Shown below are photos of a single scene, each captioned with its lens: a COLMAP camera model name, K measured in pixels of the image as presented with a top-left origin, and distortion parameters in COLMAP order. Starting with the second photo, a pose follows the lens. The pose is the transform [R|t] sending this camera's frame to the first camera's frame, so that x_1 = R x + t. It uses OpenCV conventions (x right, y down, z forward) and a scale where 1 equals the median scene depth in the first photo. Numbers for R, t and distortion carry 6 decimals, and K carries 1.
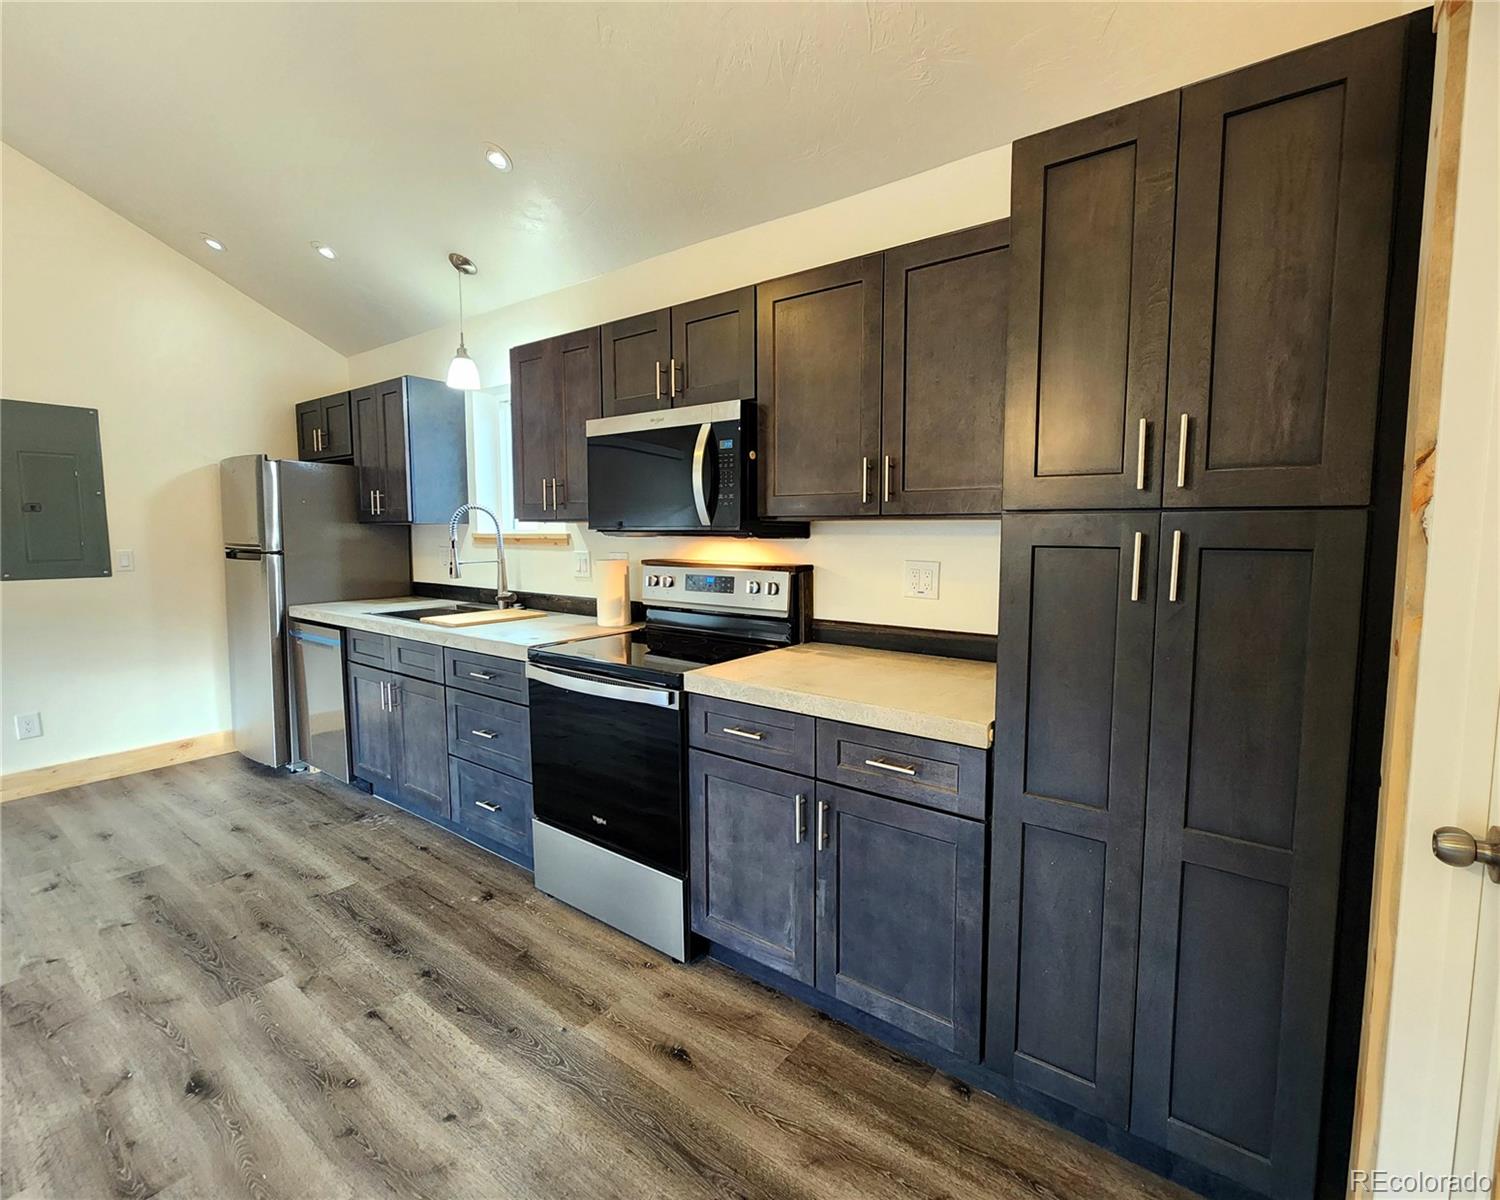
lens RADIAL K [[677.0, 0, 776.8], [0, 677.0, 578.8], [0, 0, 1]] dist [0.002048, -0.000028]
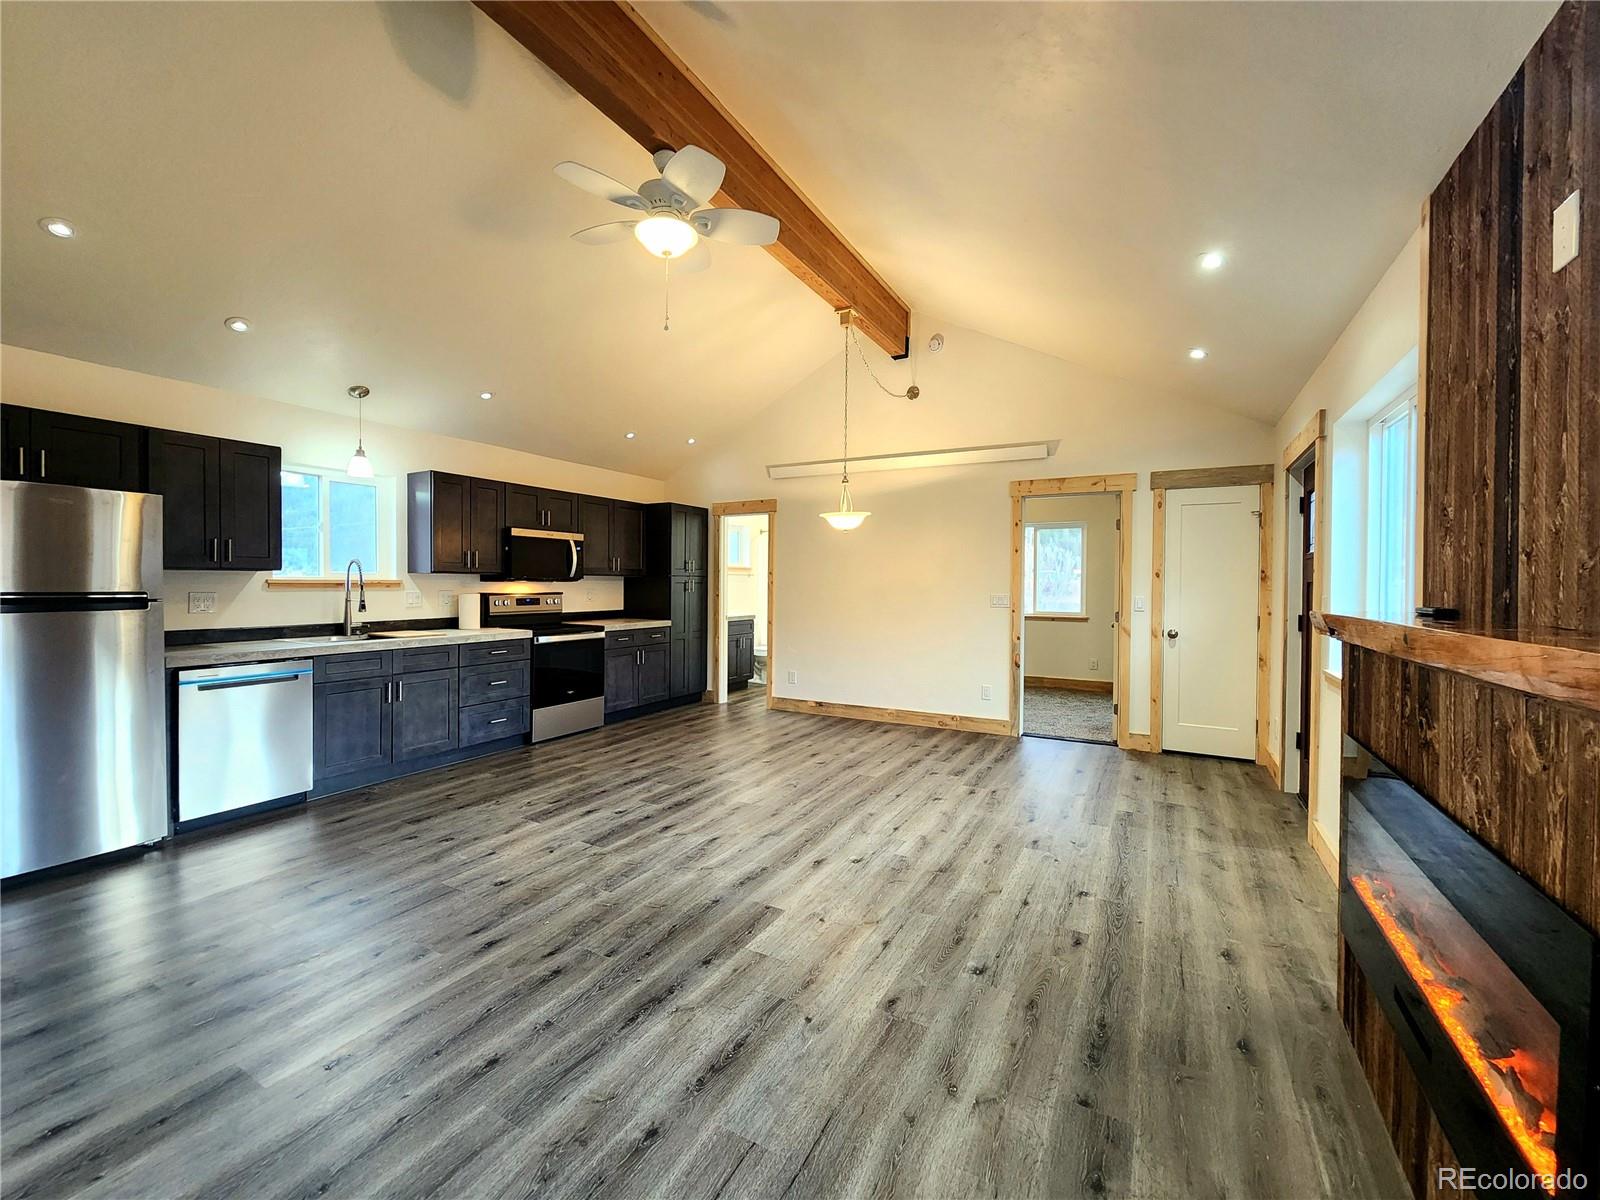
lens RADIAL K [[661.4, 0, 788.7], [0, 661.4, 590.6], [0, 0, 1]] dist [0.003006, -0.000339]
pose [[-0.082128, -0.021489, 0.996390, -2.499104], [0.060038, 0.997845, 0.026469, -0.038274], [-0.994812, 0.061996, -0.080661, 0.316376]]
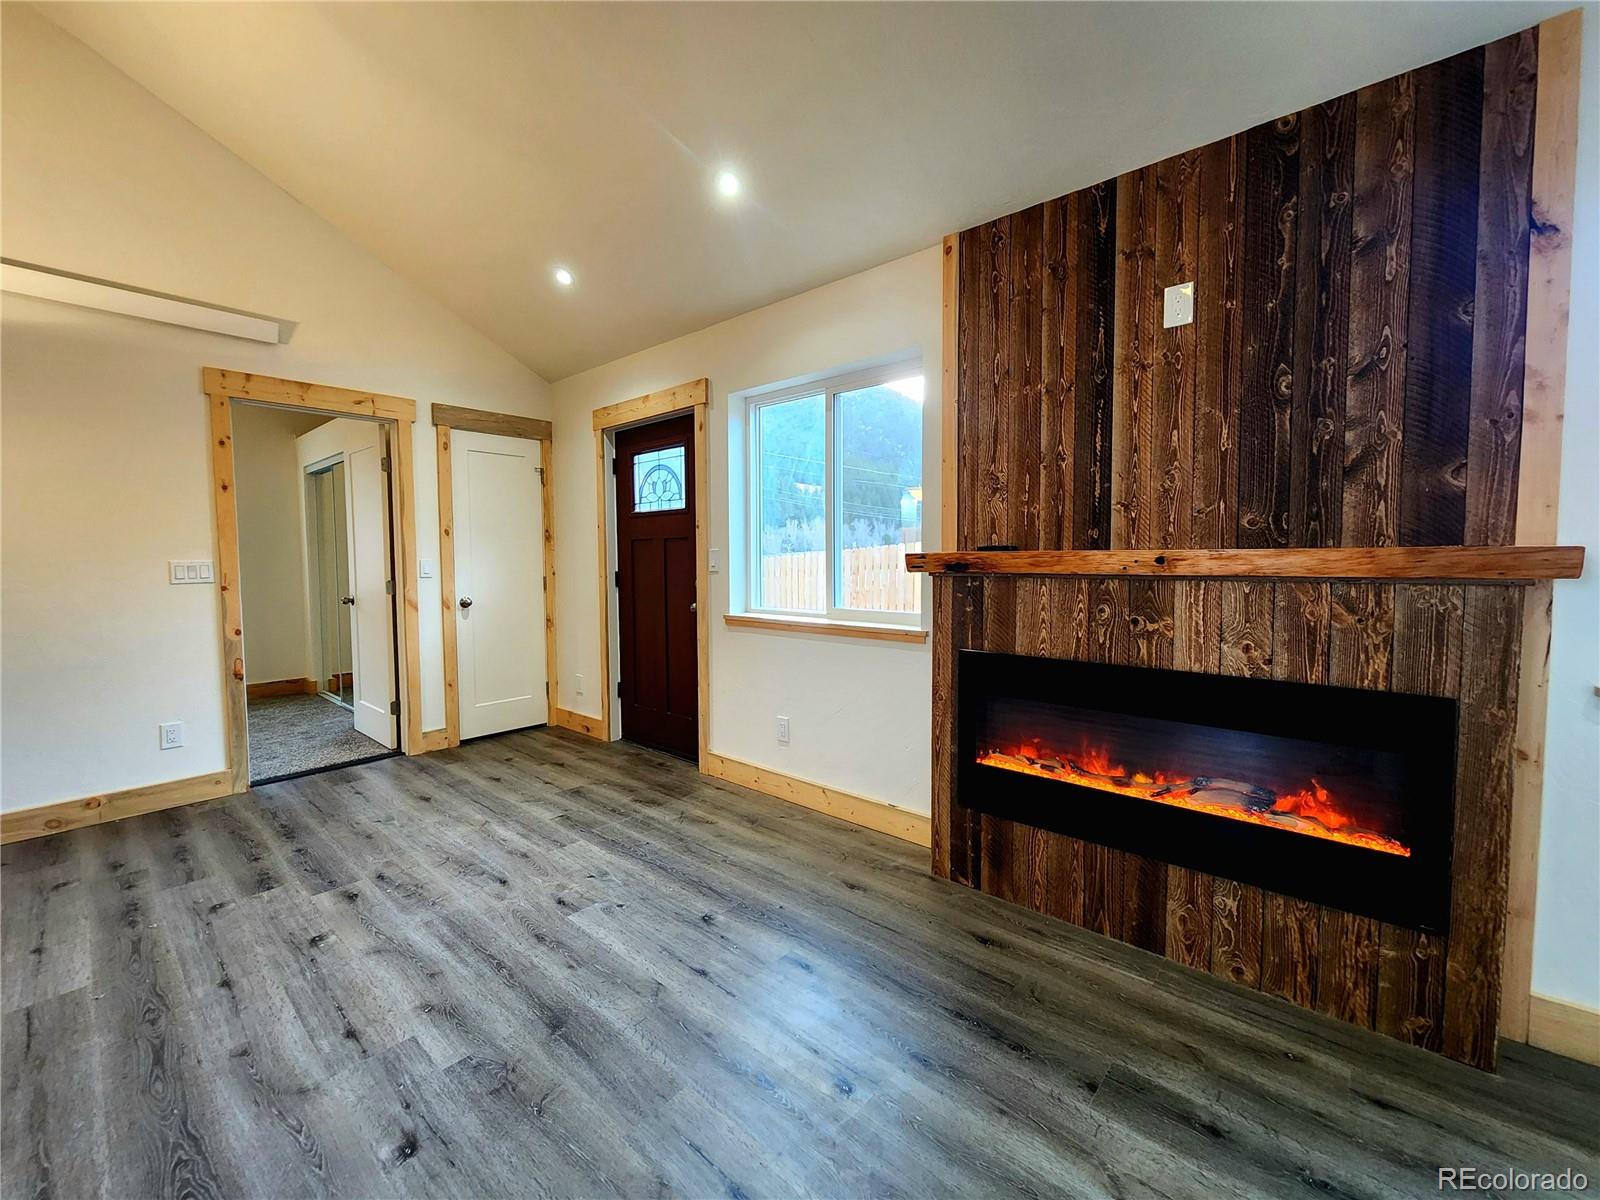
lens RADIAL K [[661.4, 0, 803.6], [0, 661.4, 590.0], [0, 0, 1]] dist [0.003006, -0.000339]
pose [[-0.993423, -0.004244, 0.114421, -1.669611], [0.009992, 0.992287, 0.123562, -0.018233], [-0.114063, 0.123893, -0.985718, 0.573620]]
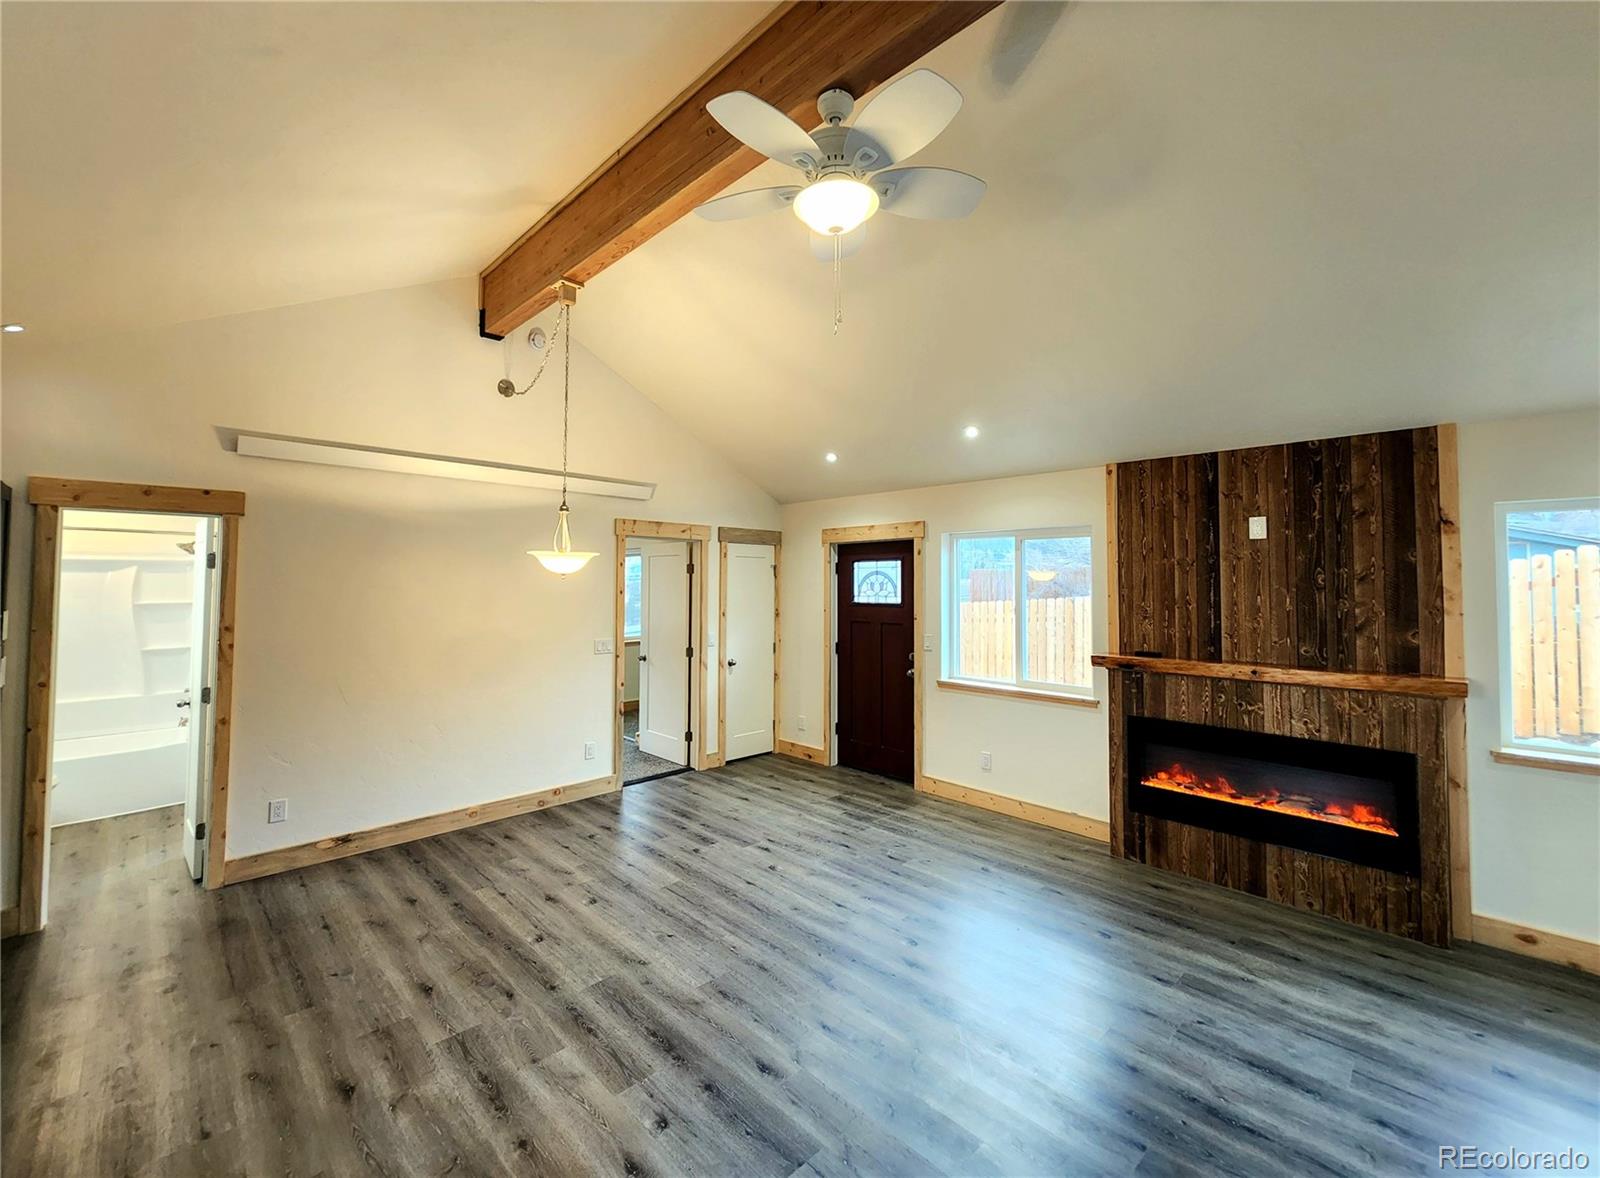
lens RADIAL K [[684.8, 0, 782.4], [0, 684.8, 556.1], [0, 0, 1]] dist [0.003901, -0.000301]
pose [[-0.981350, -0.006359, 0.192123, -1.278855], [-0.000424, 0.999522, 0.030920, -0.247864], [-0.192228, 0.030262, -0.980884, 1.398430]]
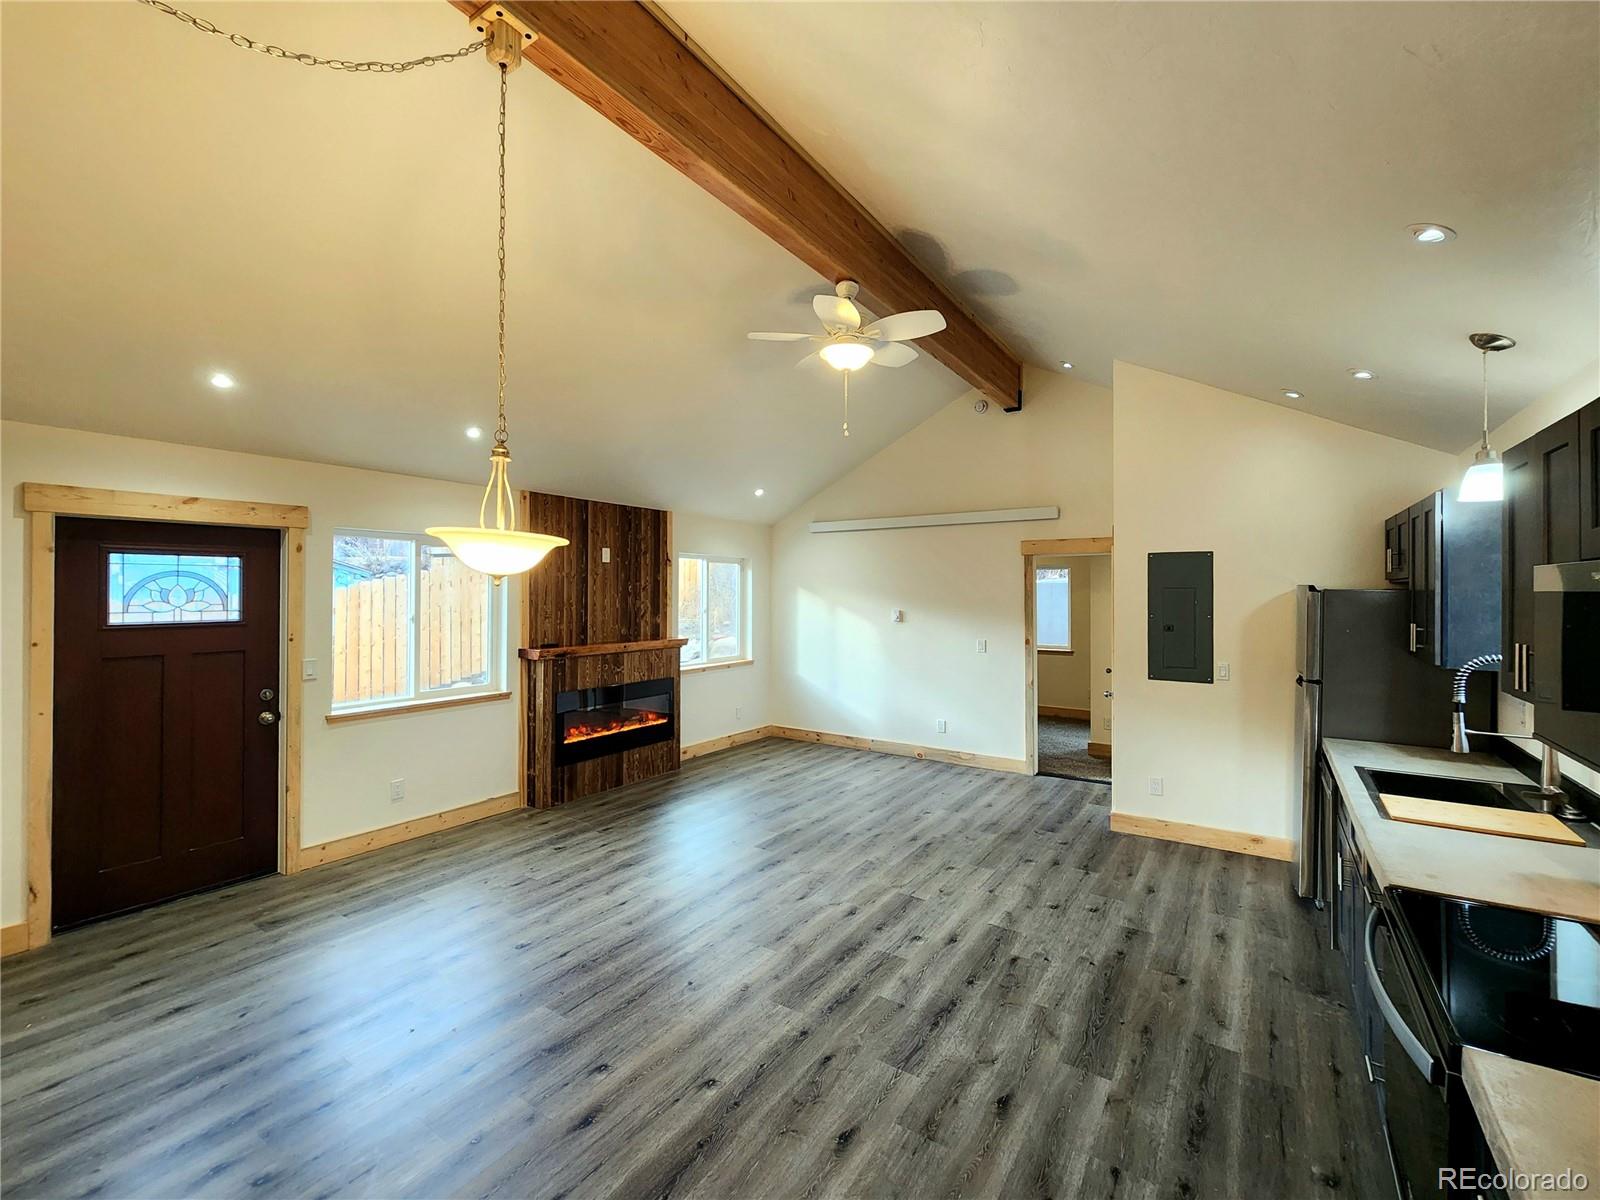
lens RADIAL K [[661.4, 0, 824.0], [0, 661.4, 583.2], [0, 0, 1]] dist [0.003006, -0.000339]
pose [[0.049153, -0.024126, -0.998500, 0.322292], [-0.071798, 0.997037, -0.027625, -0.156964], [0.996207, 0.073049, 0.047275, 0.319313]]
